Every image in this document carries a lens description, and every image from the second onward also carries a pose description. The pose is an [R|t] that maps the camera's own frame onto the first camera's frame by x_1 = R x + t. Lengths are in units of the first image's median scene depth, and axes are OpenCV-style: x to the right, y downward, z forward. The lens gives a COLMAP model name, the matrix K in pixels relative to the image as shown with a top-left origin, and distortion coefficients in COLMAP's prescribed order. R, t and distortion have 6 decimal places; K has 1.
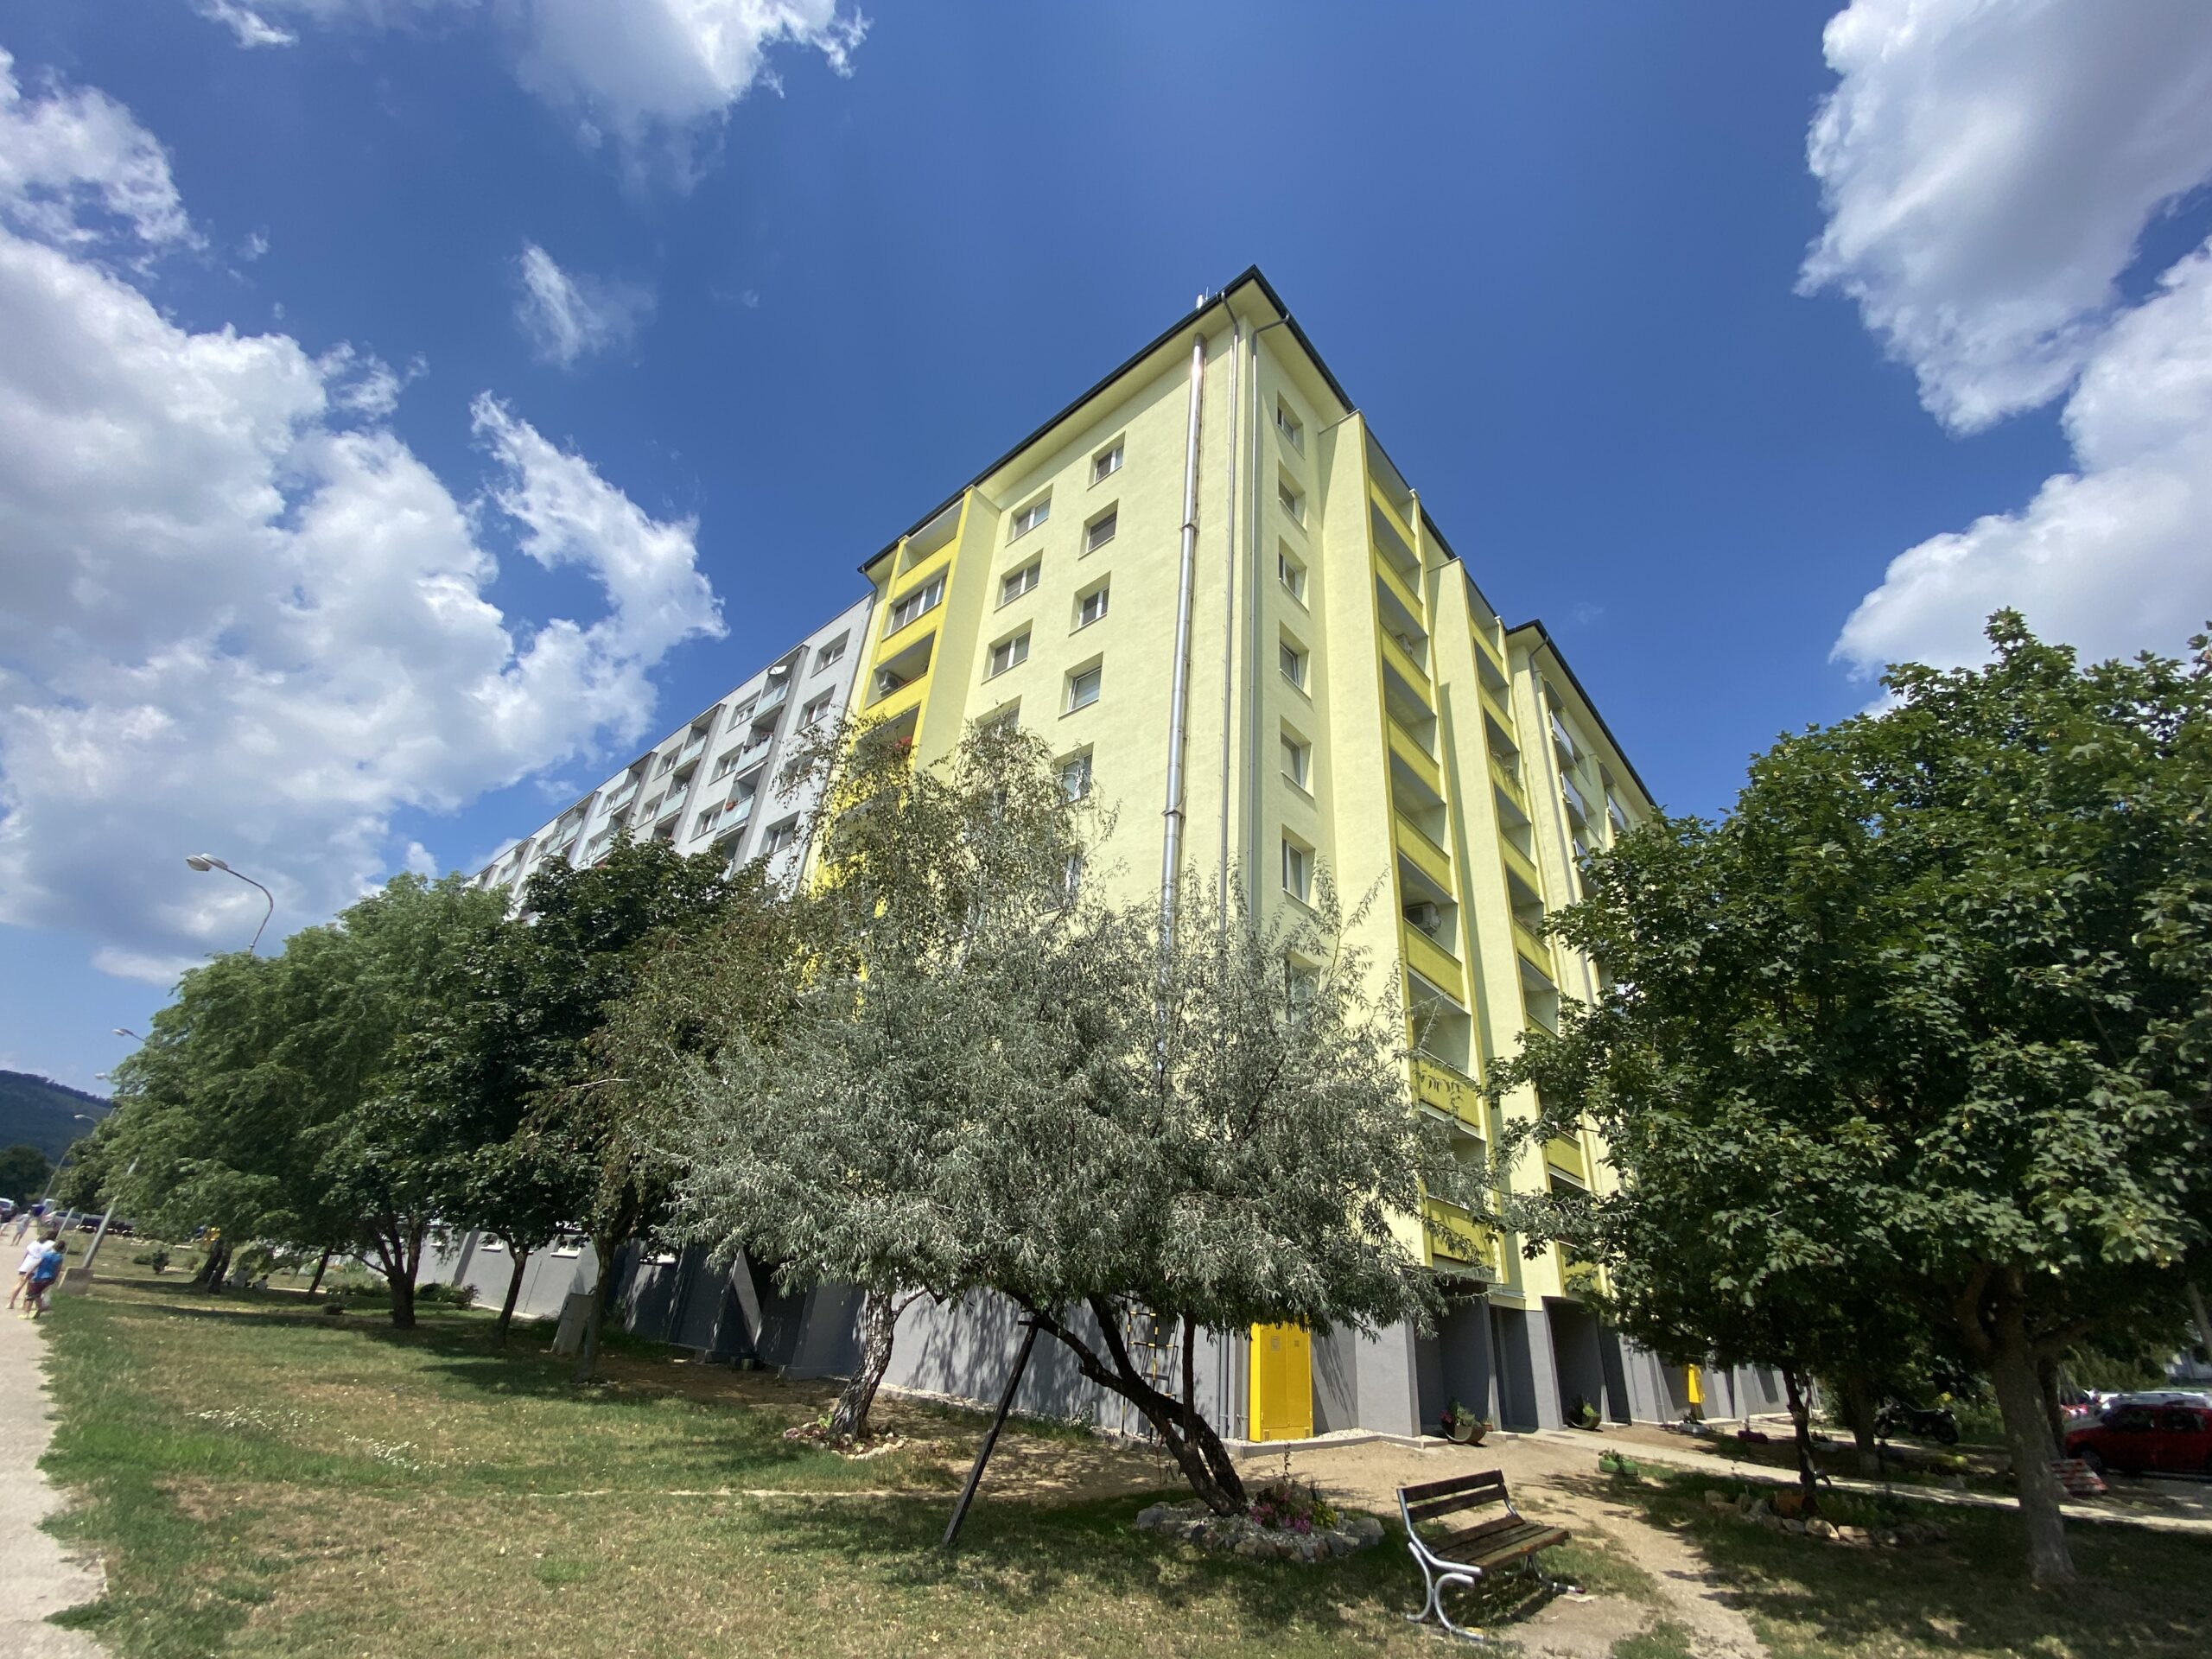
lens RADIAL K [[904.9, 0, 1106.0], [0, 904.9, 829.5], [0, 0, 1]] dist [-0.000903, -0.000401]
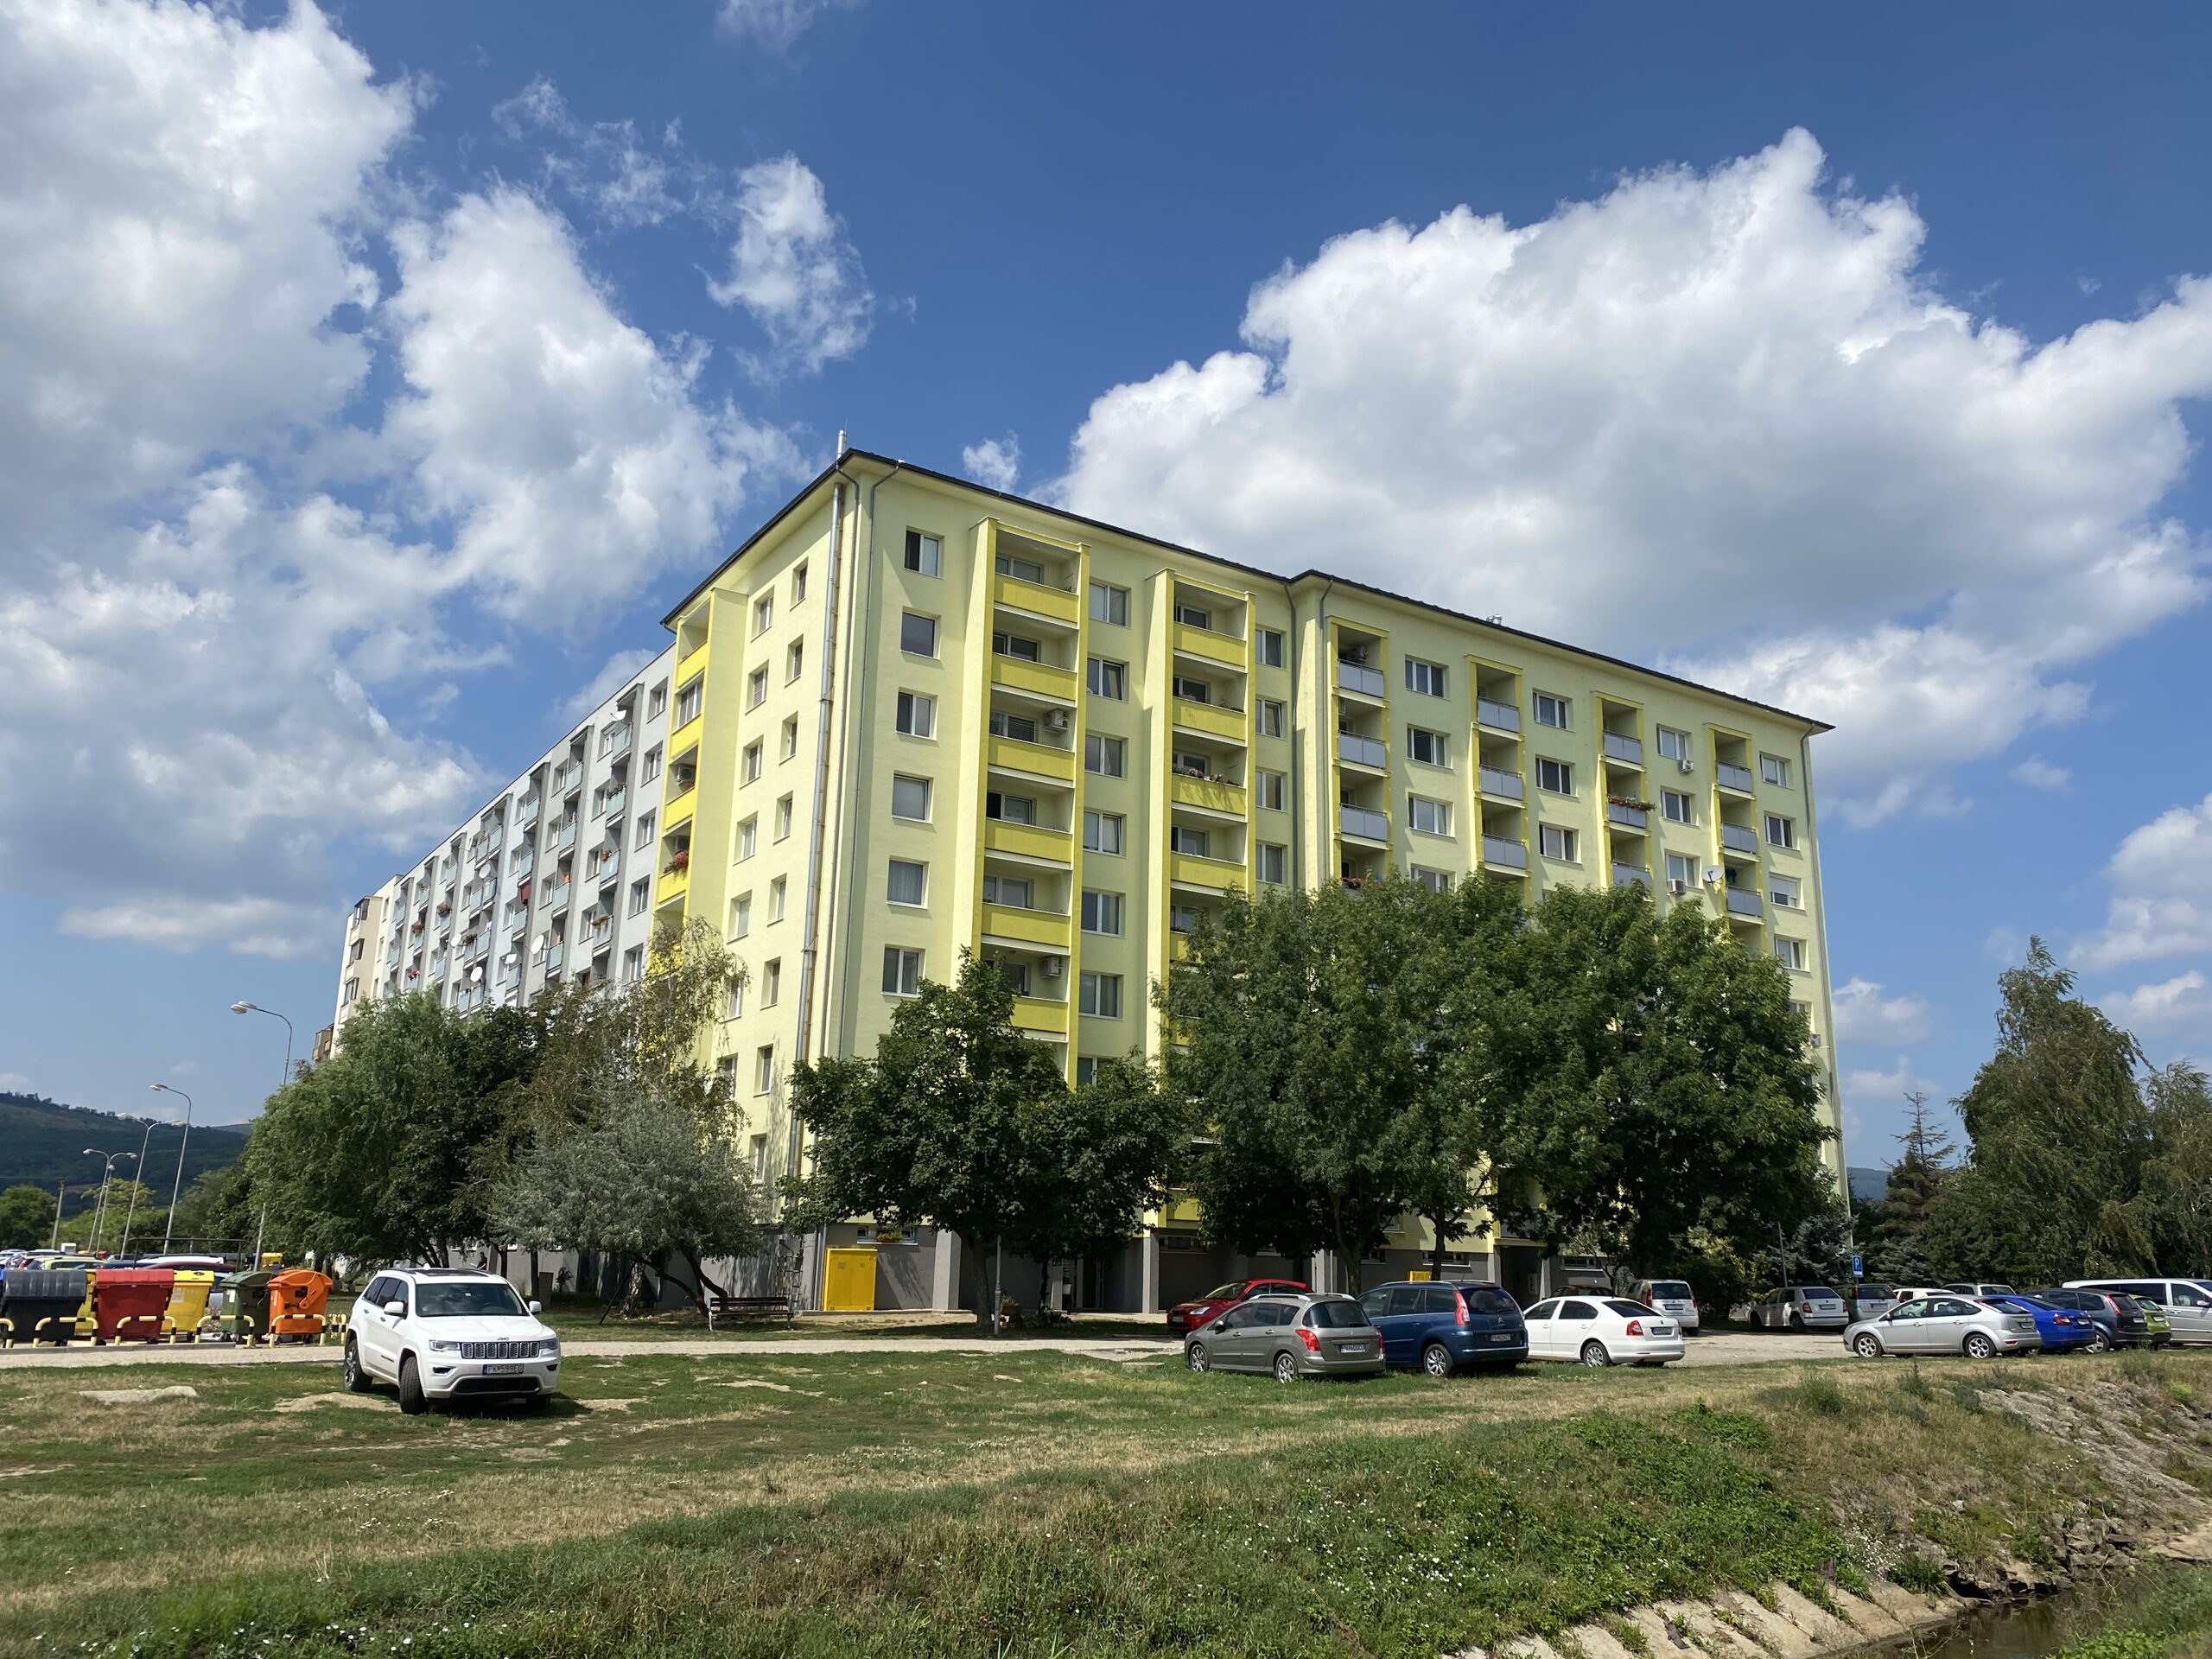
lens RADIAL K [[1668.5, 0, 1106.0], [0, 1668.5, 829.5], [0, 0, 1]] dist [0.000356, 0.002497]
pose [[0.962416, -0.131032, -0.237880, 0.885263], [0.180907, 0.962599, 0.201681, -0.486589], [0.202556, -0.237135, 0.950125, -1.059052]]
